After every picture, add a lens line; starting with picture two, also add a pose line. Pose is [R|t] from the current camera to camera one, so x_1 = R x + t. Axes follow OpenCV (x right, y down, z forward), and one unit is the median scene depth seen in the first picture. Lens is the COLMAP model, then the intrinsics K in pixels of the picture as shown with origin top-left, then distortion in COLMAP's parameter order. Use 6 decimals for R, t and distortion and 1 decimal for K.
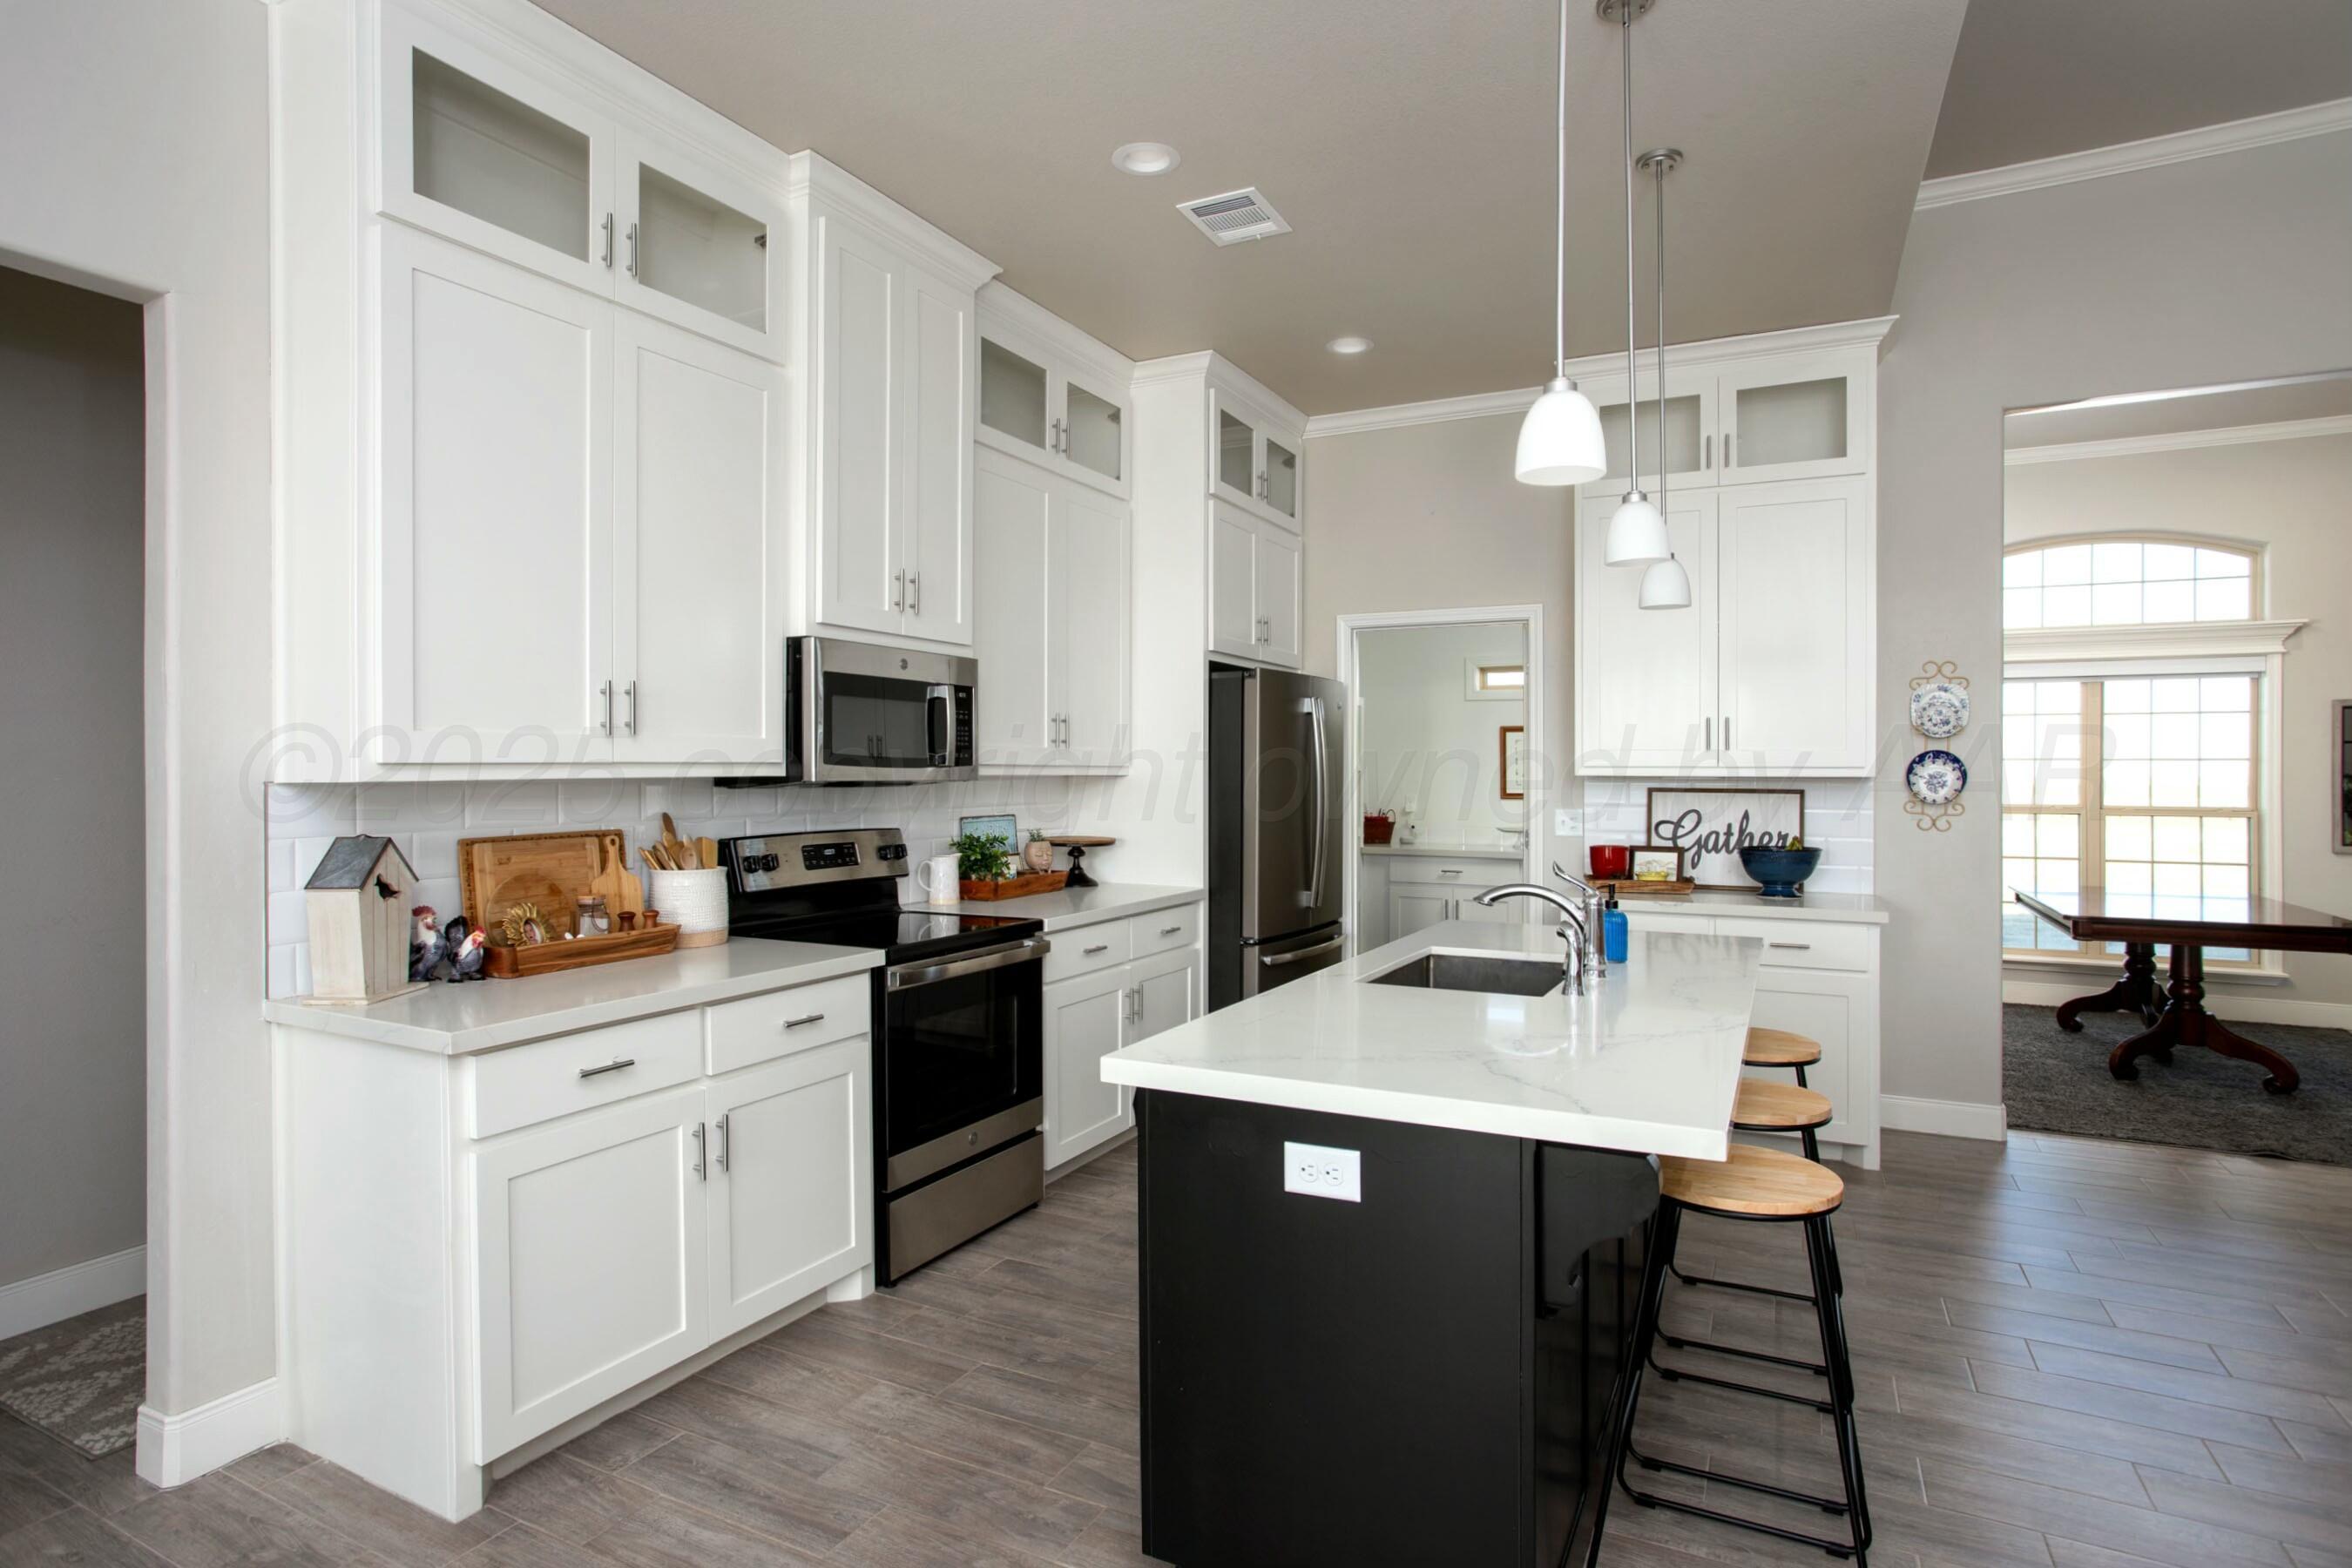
lens RADIAL K [[1259.1, 0, 1181.5], [0, 1259.1, 779.8], [0, 0, 1]] dist [-0.002153, 0.000646]
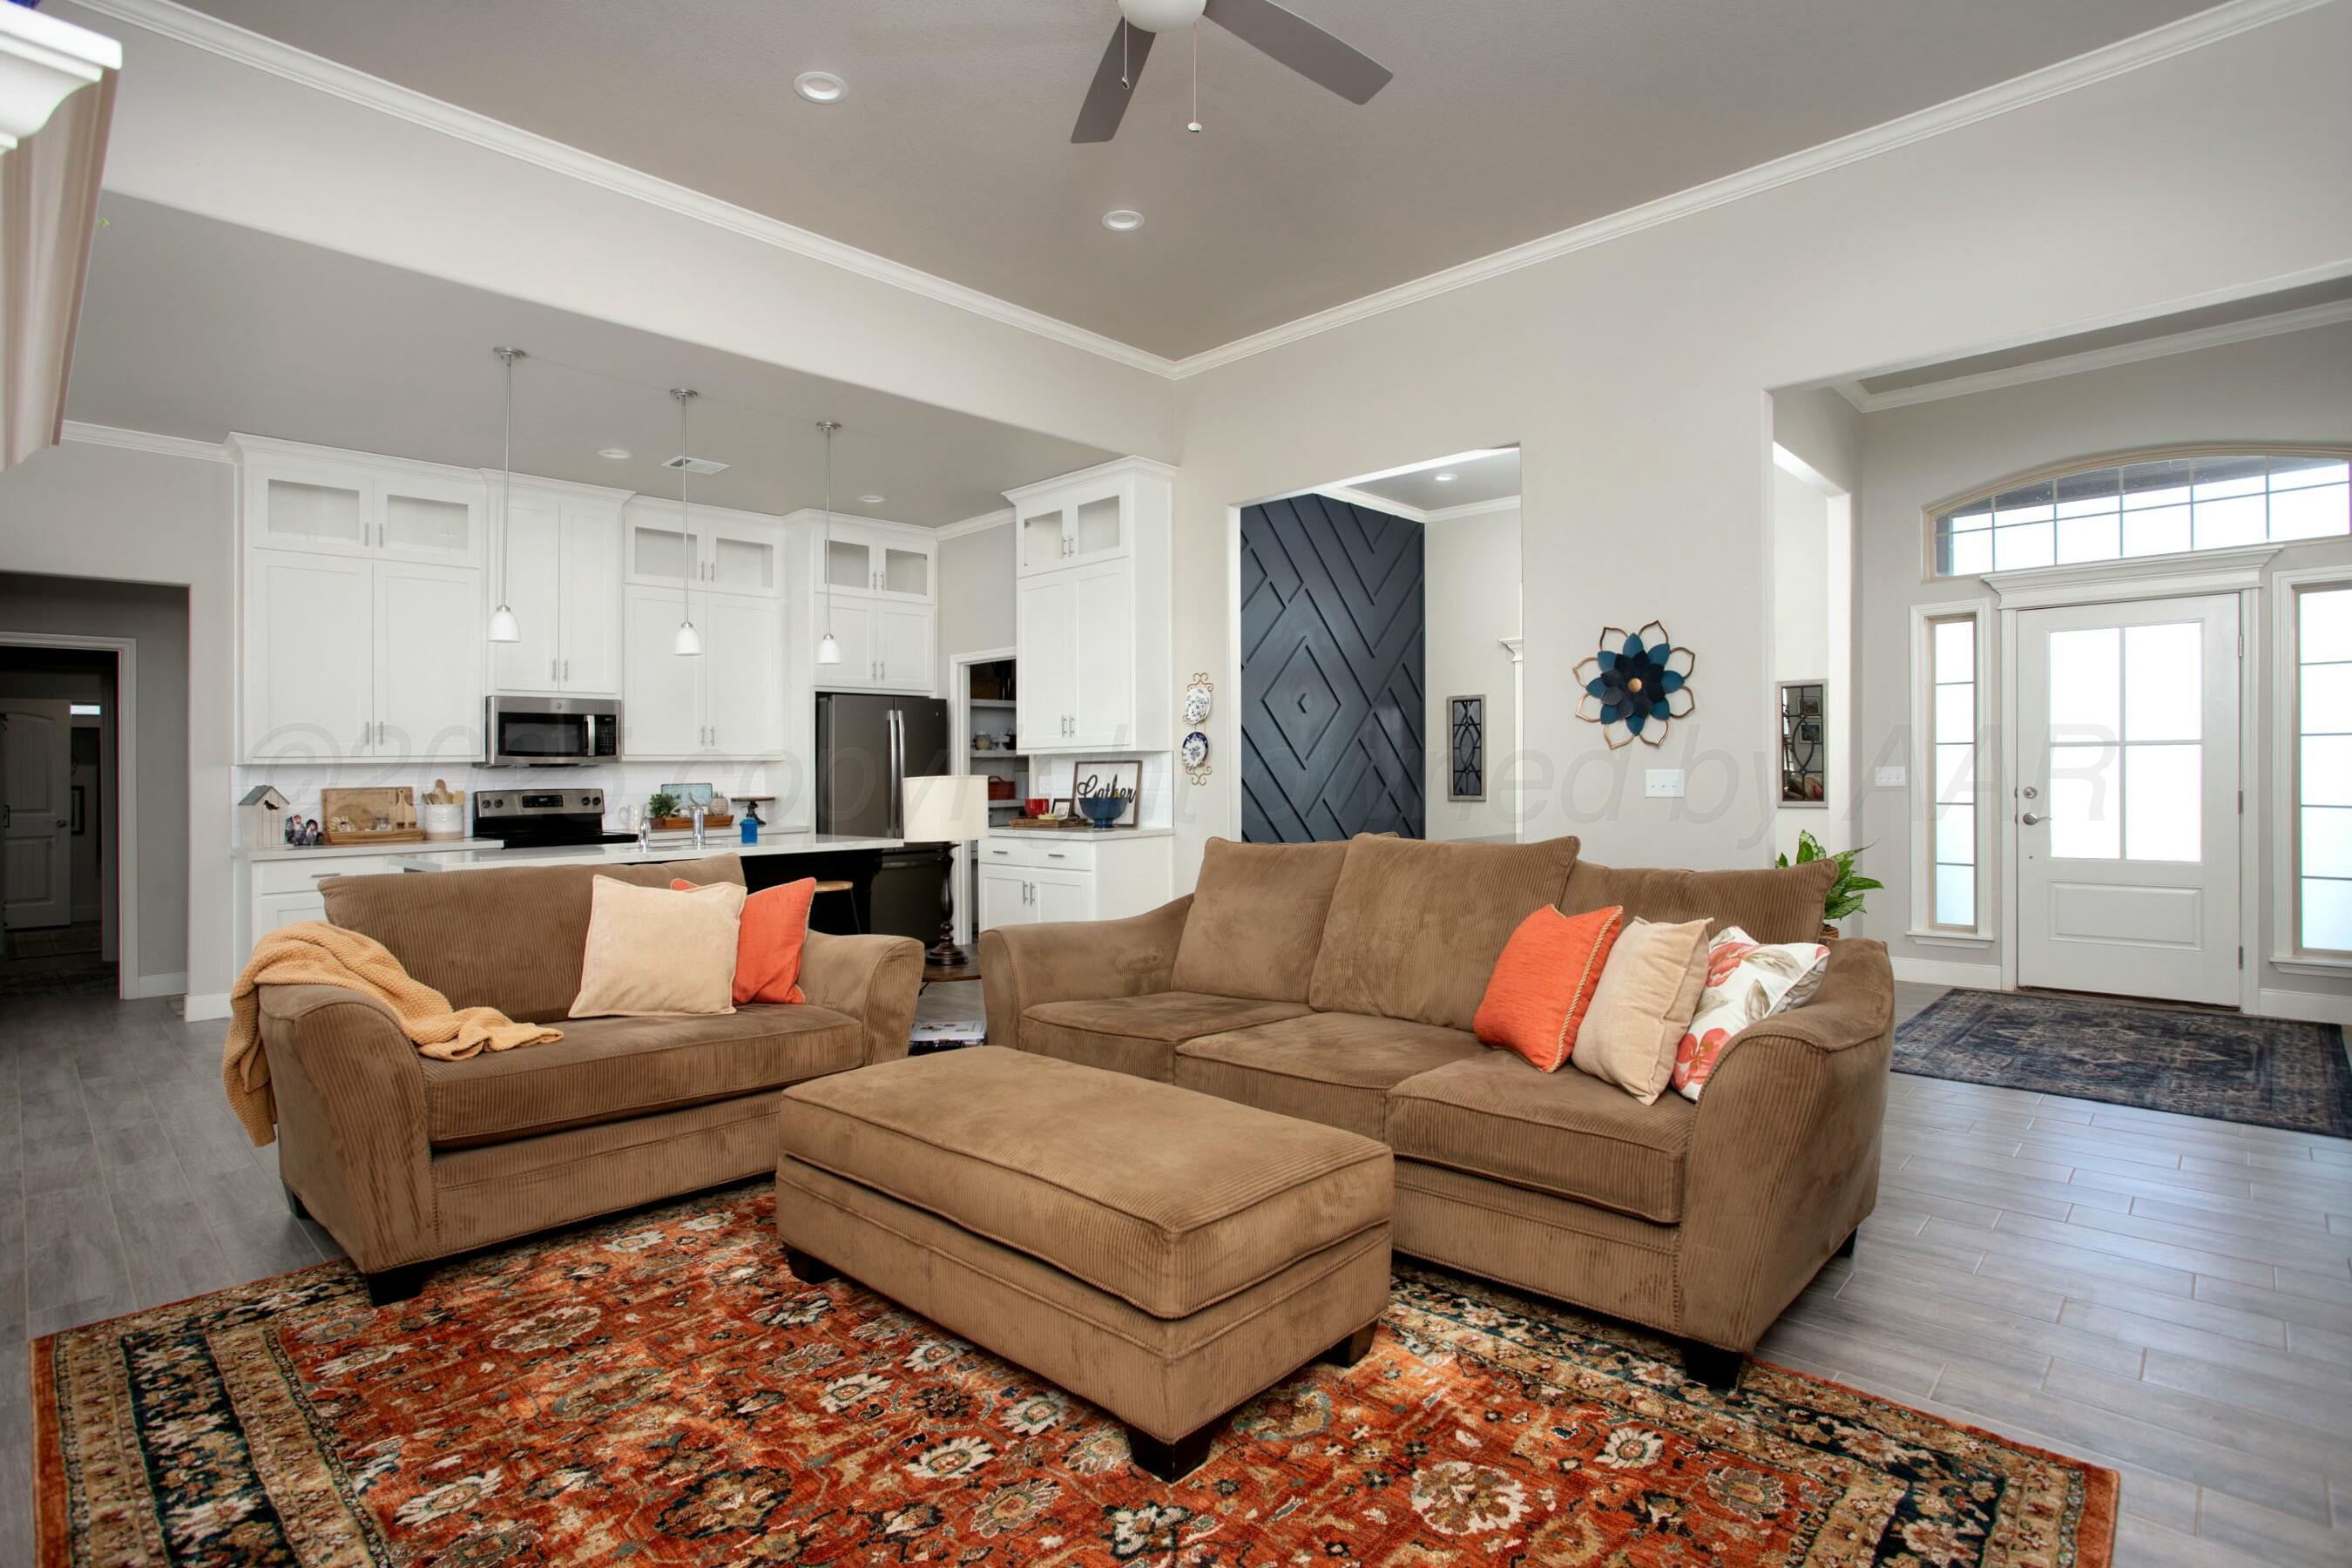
lens RADIAL K [[1168.2, 0, 1168.7], [0, 1168.2, 785.0], [0, 0, 1]] dist [-0.053127, 0.015454]
pose [[0.955703, -0.014189, -0.293990, 1.251793], [0.015545, 0.999877, 0.002274, 0.046955], [0.293922, -0.006743, 0.955806, -0.467559]]
